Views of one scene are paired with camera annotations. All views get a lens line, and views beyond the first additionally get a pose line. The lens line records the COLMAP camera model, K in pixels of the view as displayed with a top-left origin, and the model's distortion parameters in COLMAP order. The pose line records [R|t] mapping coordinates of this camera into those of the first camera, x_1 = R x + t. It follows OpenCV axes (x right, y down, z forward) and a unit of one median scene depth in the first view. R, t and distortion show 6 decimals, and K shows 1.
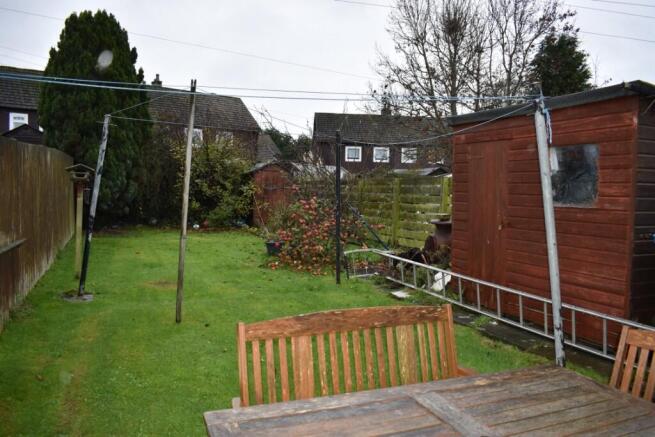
lens RADIAL K [[507.5, 0, 330.8], [0, 507.5, 217.4], [0, 0, 1]] dist [-0.094917, 0.001519]
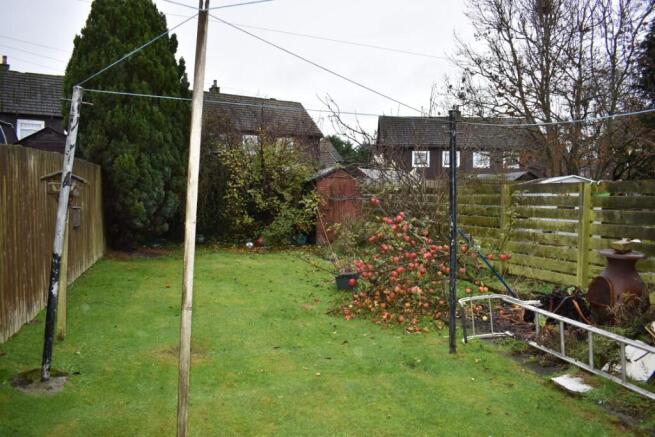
lens RADIAL K [[507.5, 0, 327.1], [0, 507.5, 217.0], [0, 0, 1]] dist [-0.094917, 0.001519]
pose [[0.991841, -0.007908, -0.127237, -0.033325], [0.005948, 0.999858, -0.015771, -0.016629], [0.127343, 0.014886, 0.991747, 0.197547]]
